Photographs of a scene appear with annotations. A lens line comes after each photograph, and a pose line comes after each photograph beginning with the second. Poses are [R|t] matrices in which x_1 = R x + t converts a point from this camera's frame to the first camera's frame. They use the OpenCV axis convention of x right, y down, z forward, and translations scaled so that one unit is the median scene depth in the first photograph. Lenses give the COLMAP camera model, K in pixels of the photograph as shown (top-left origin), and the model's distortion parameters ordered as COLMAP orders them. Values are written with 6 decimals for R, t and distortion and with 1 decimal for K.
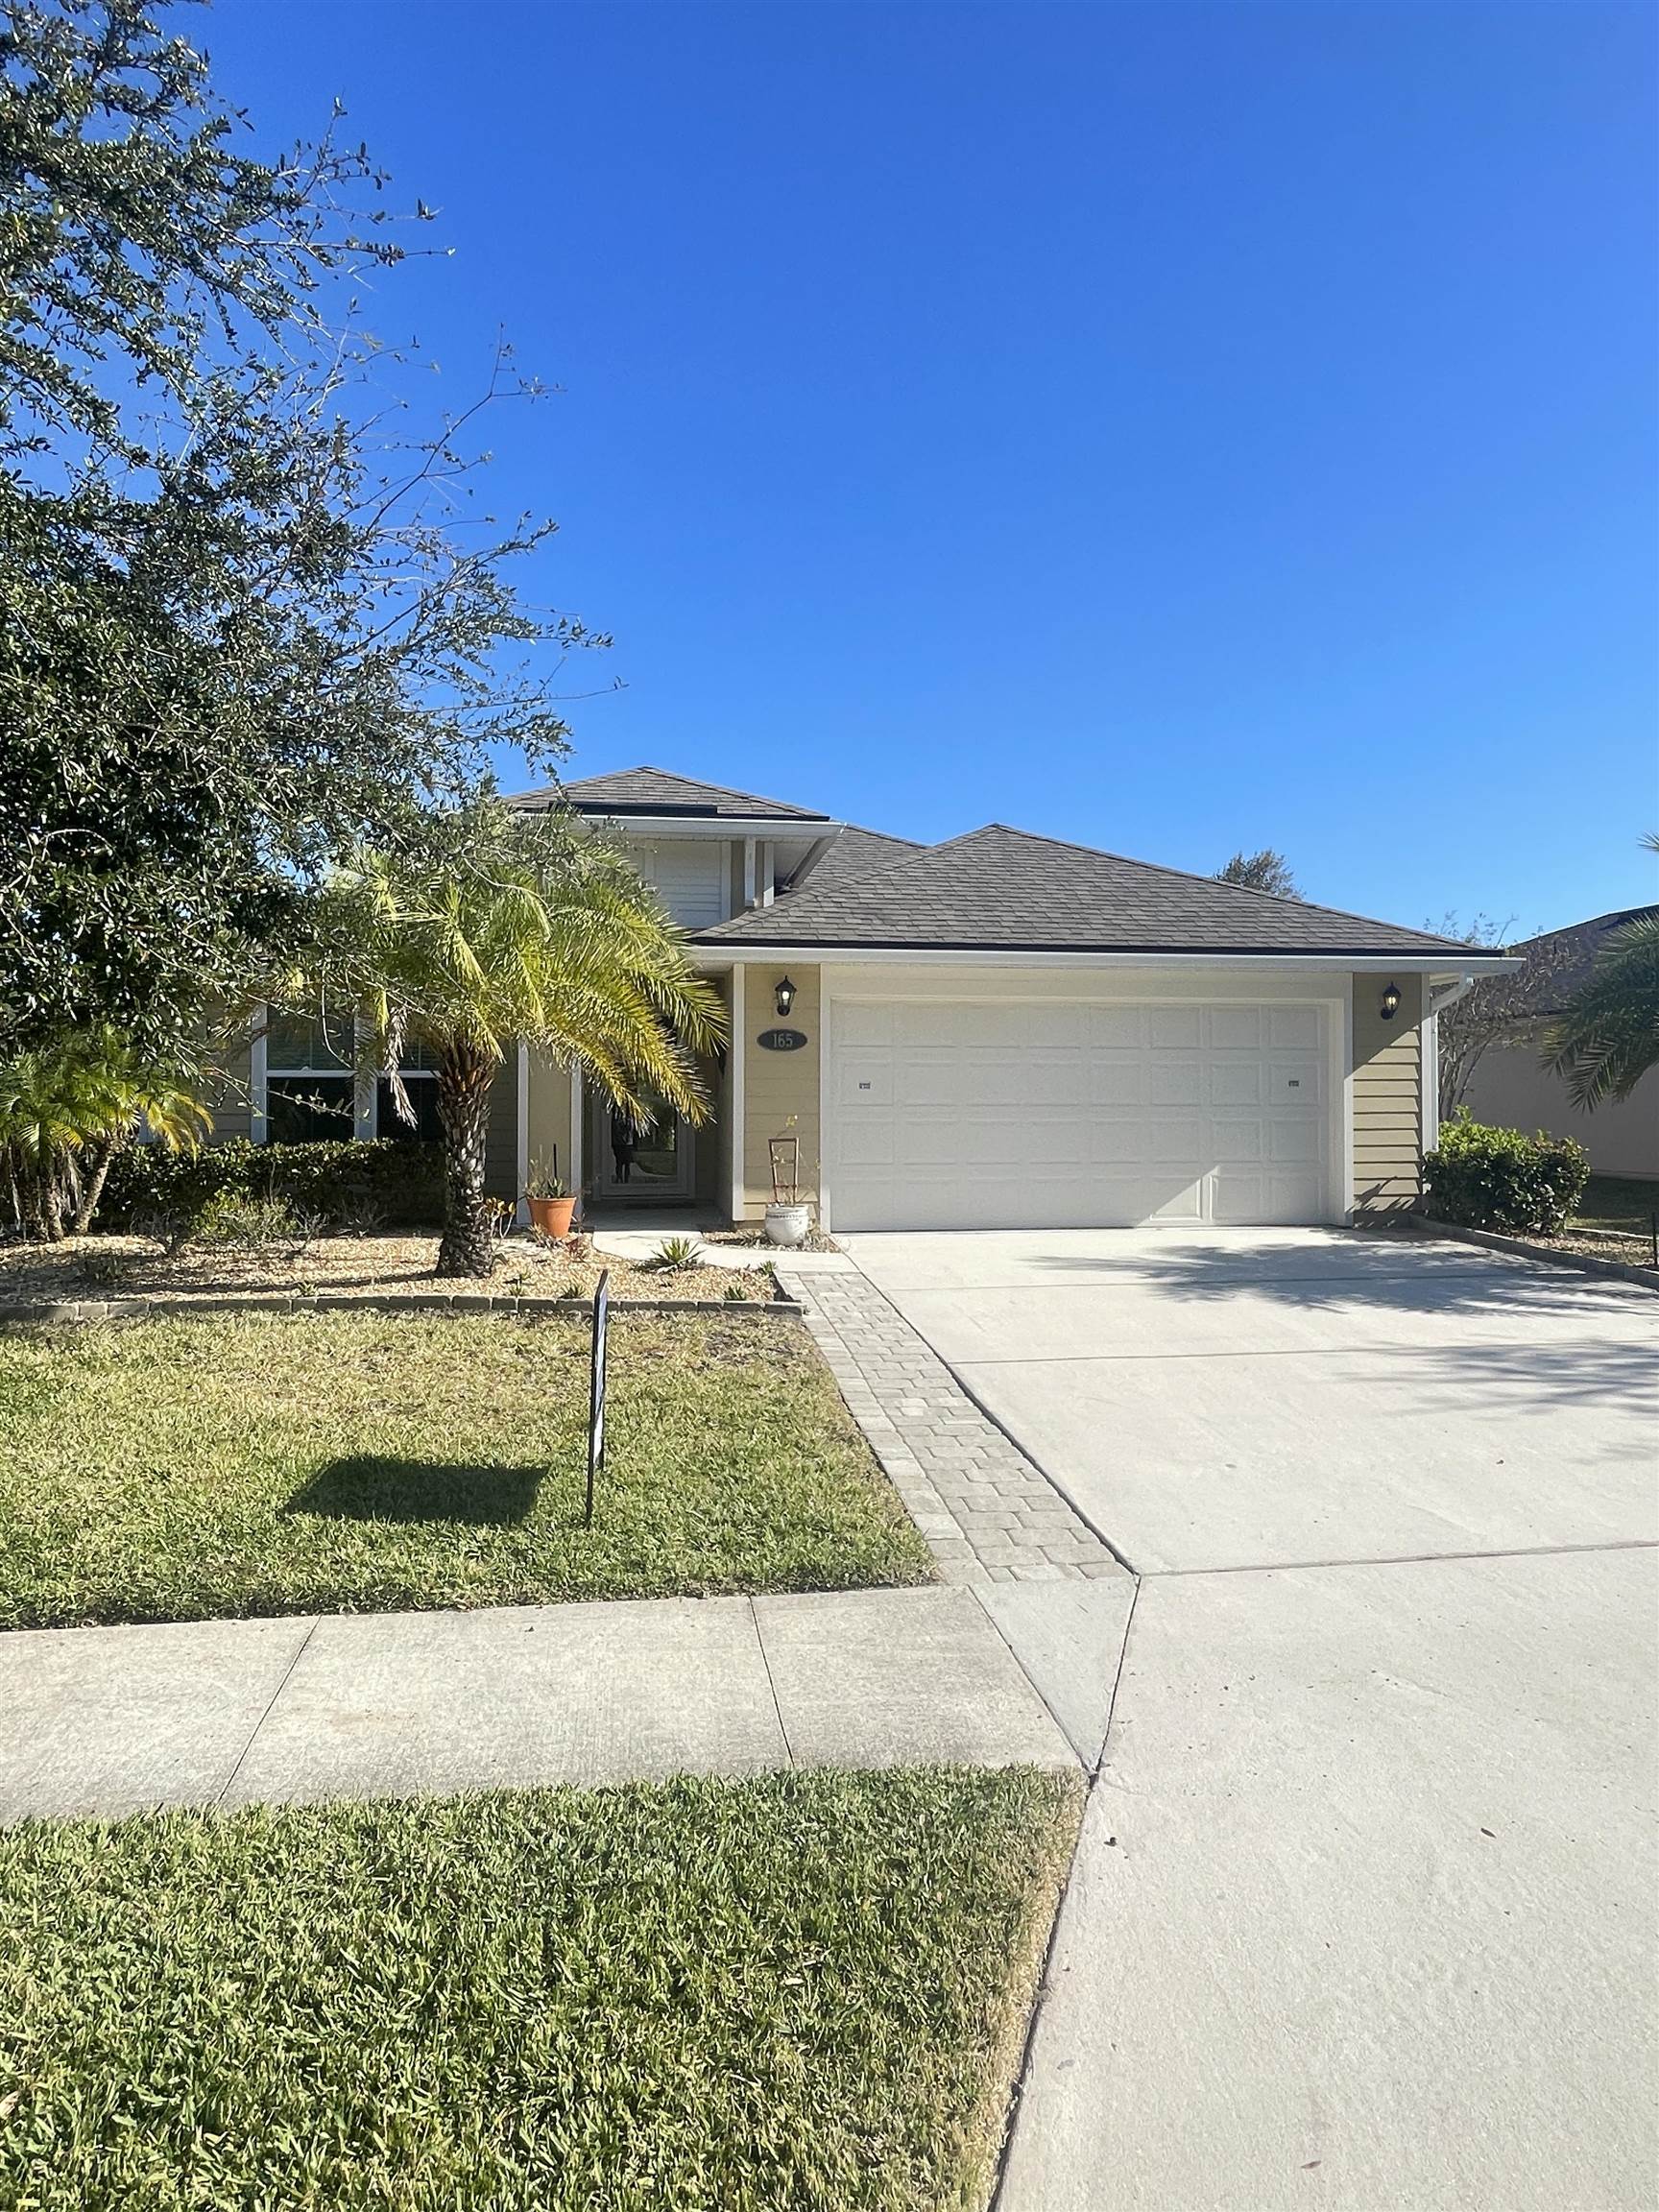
lens RADIAL K [[1334.2, 0, 828.0], [0, 1334.2, 1094.3], [0, 0, 1]] dist [-0.001752, 0.000230]
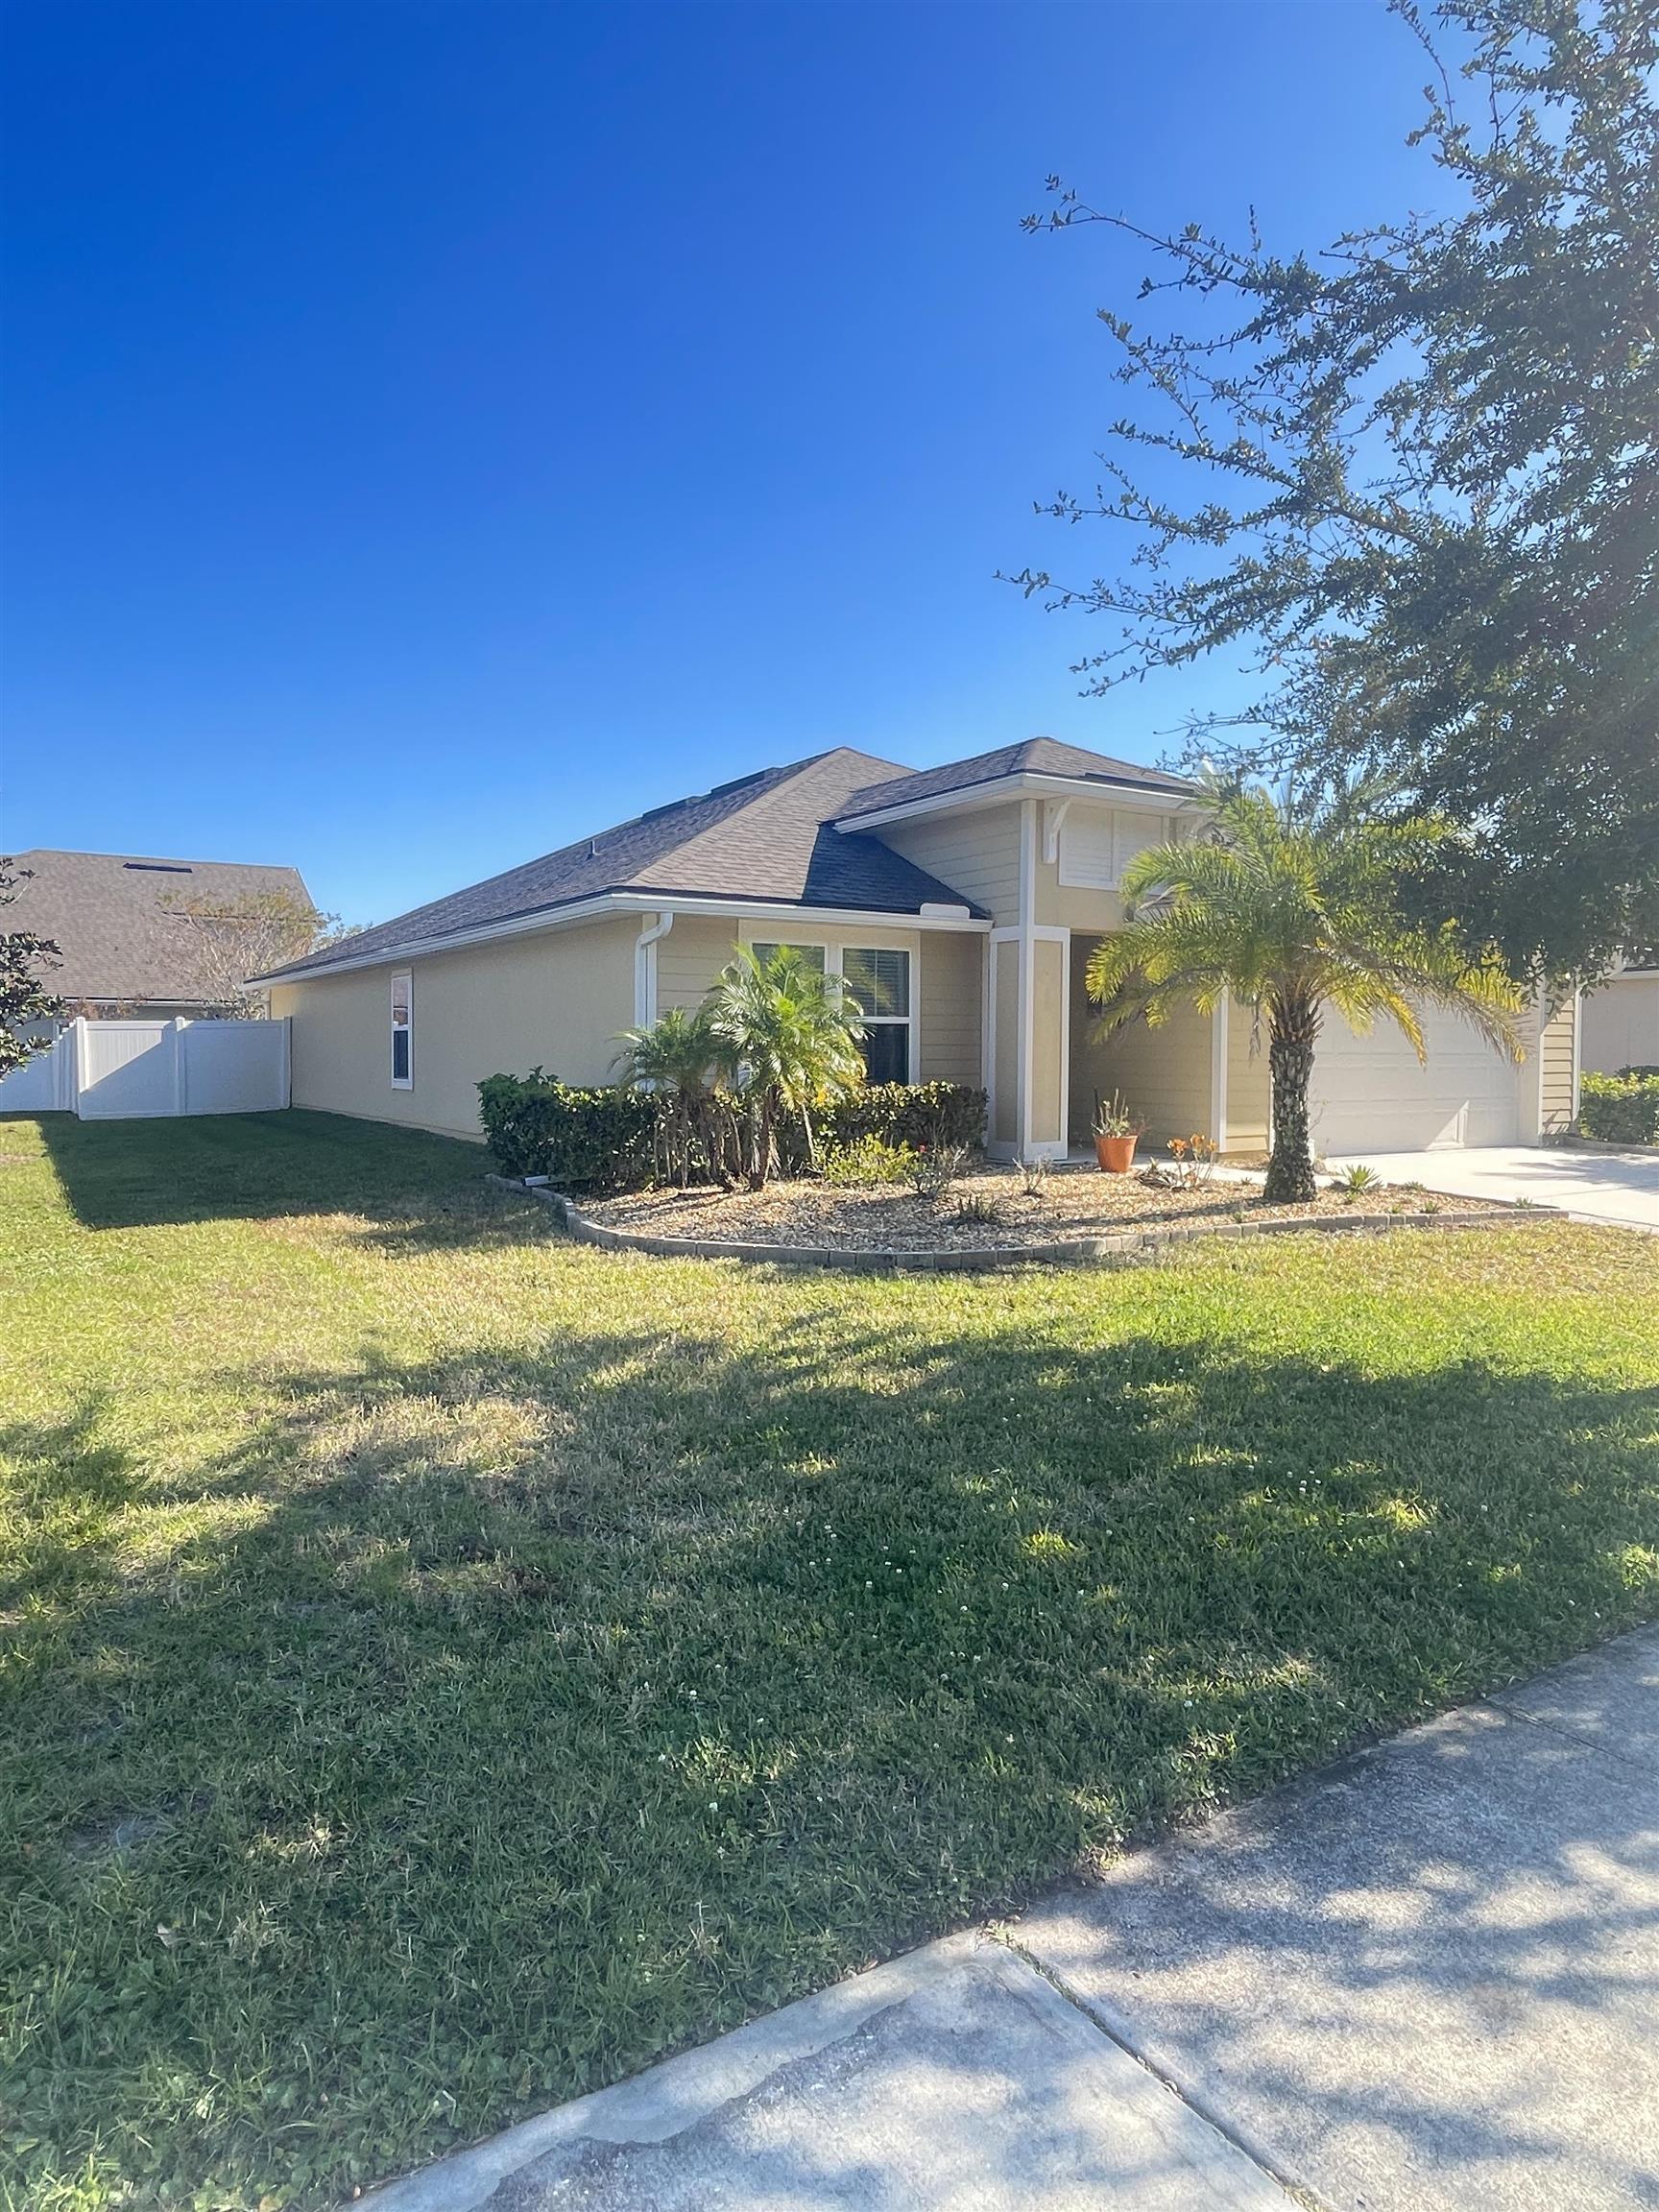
lens RADIAL K [[1334.2, 0, 828.0], [0, 1334.2, 1094.3], [0, 0, 1]] dist [-0.001752, 0.000230]
pose [[0.904370, -0.011148, 0.426603, -0.852498], [0.000764, 0.999699, 0.024505, 0.017595], [-0.426748, -0.021836, 0.904107, 0.141480]]
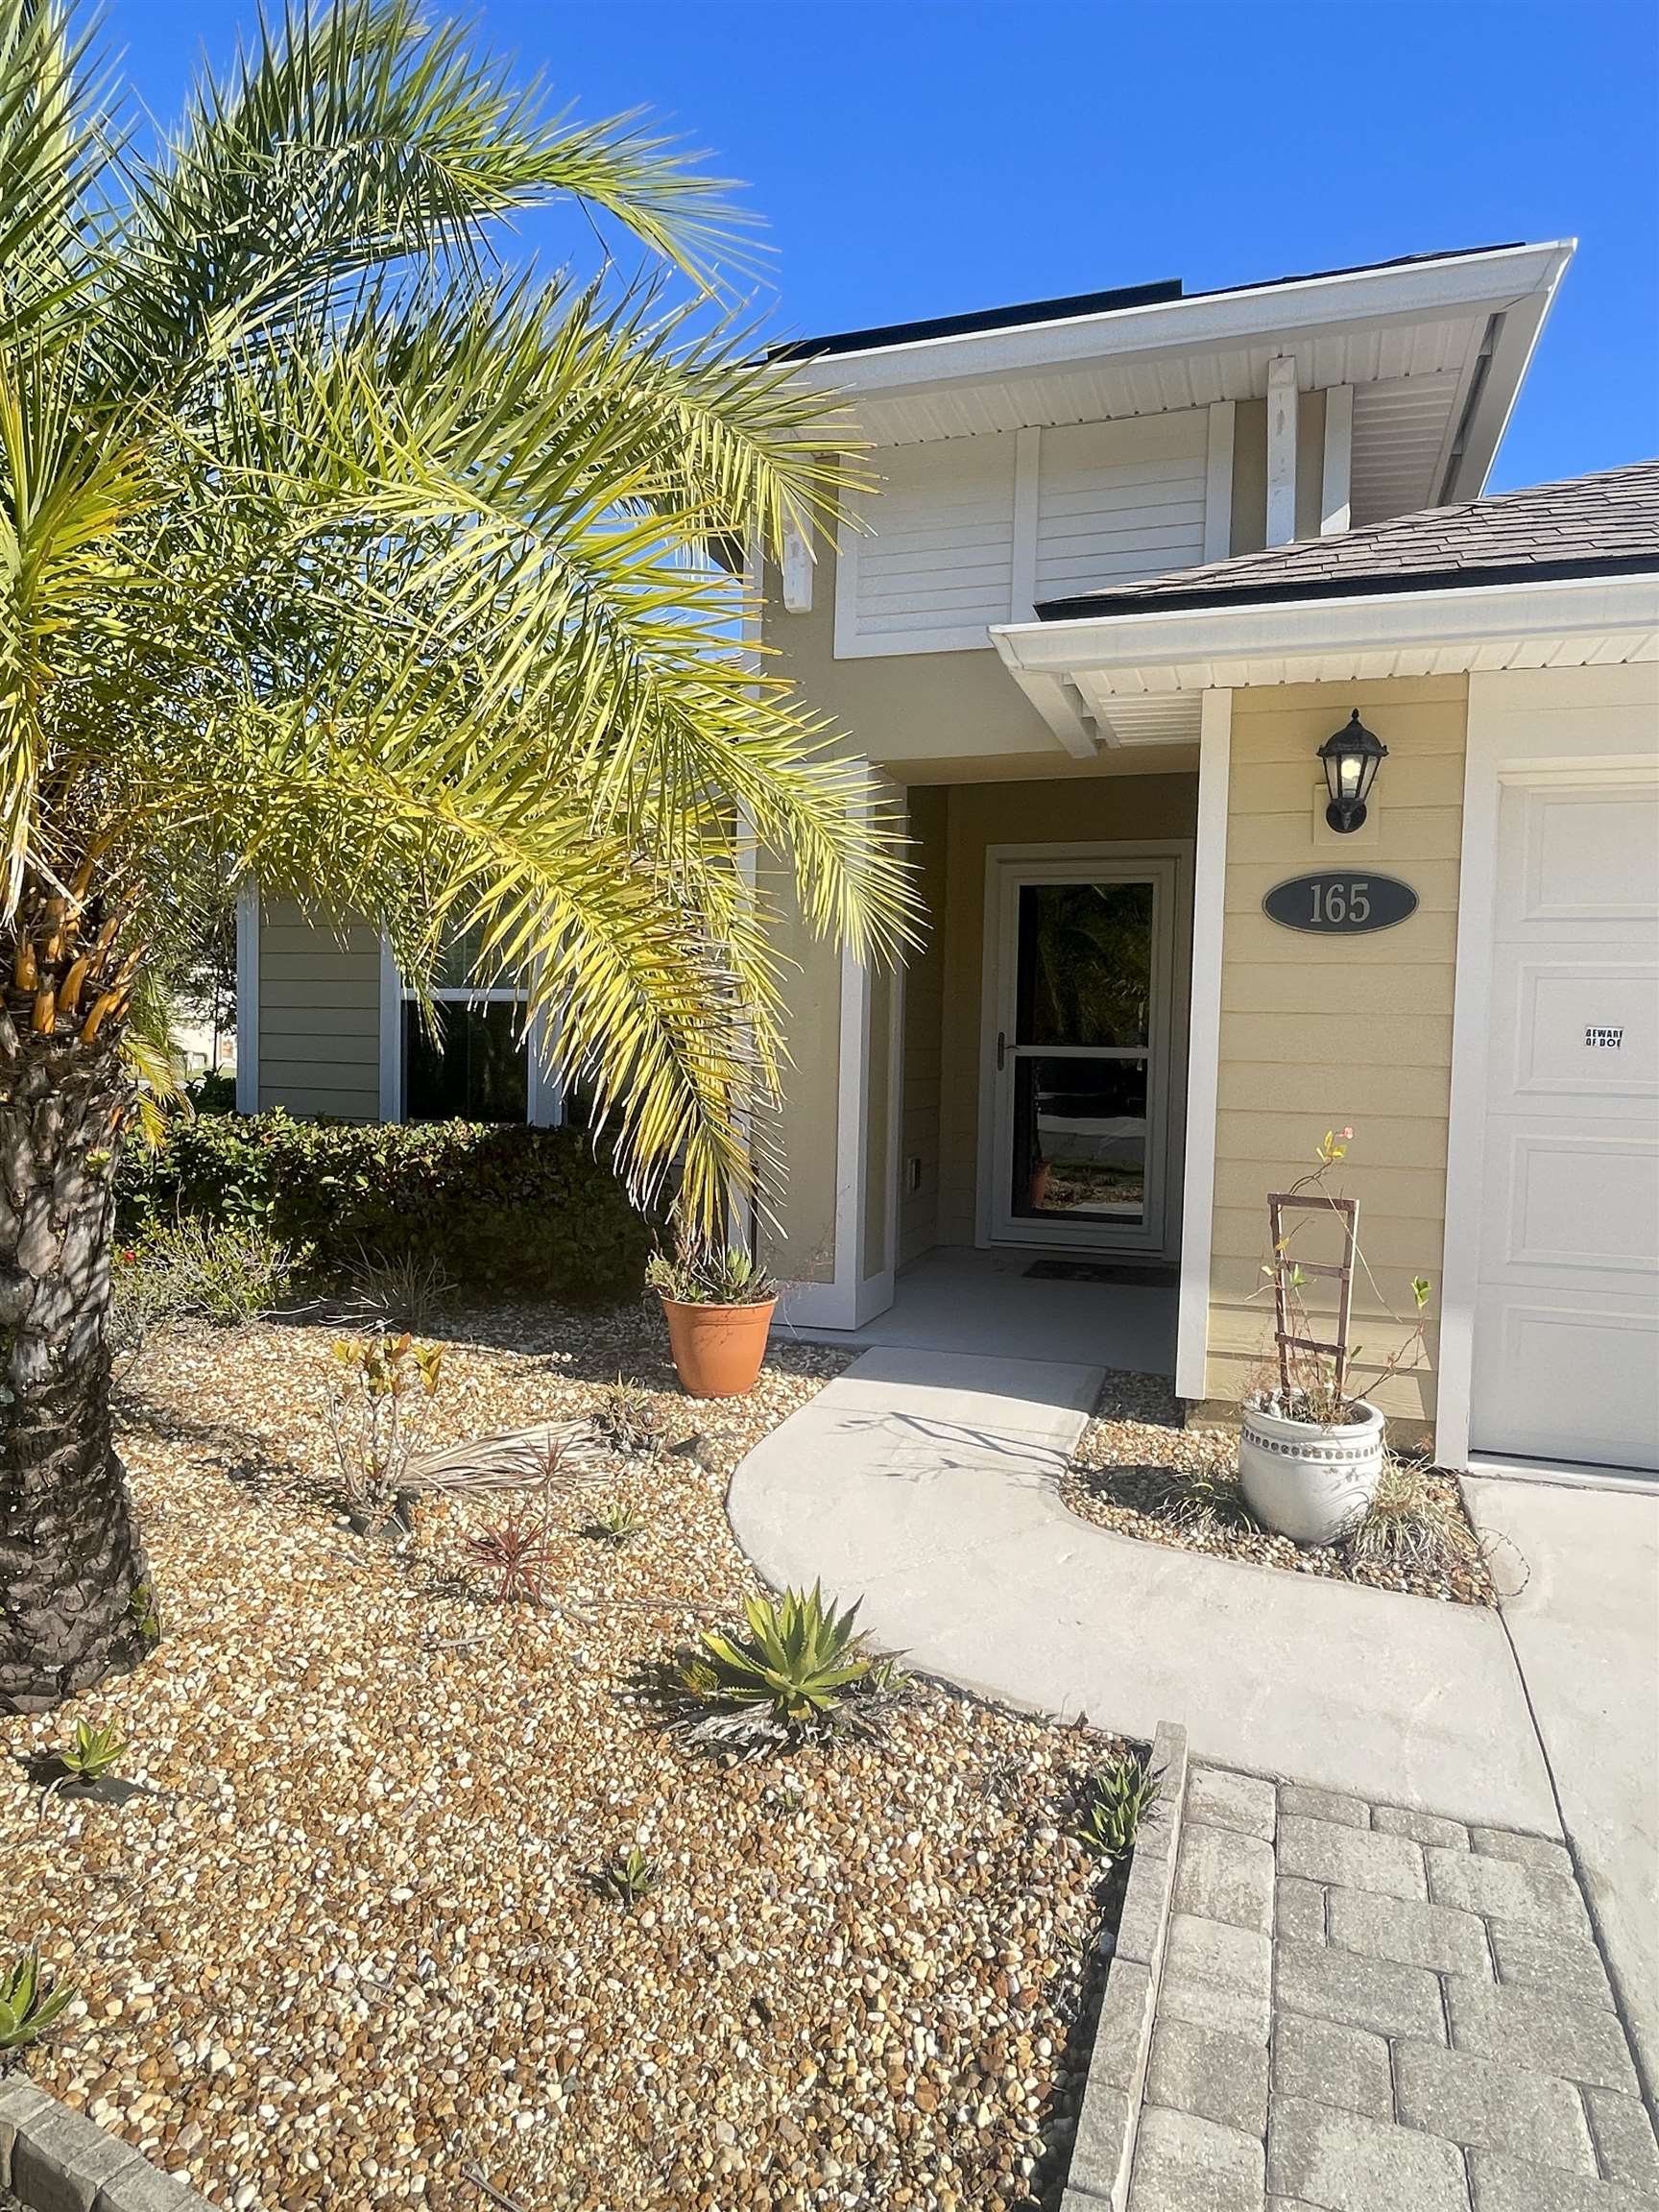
lens RADIAL K [[1334.2, 0, 828.0], [0, 1334.2, 1094.3], [0, 0, 1]] dist [-0.001752, 0.000230]
pose [[0.885955, 0.040476, -0.462002, 0.010861], [-0.018863, 0.998505, 0.051306, -0.006070], [0.463388, -0.036740, 0.885393, 0.641932]]
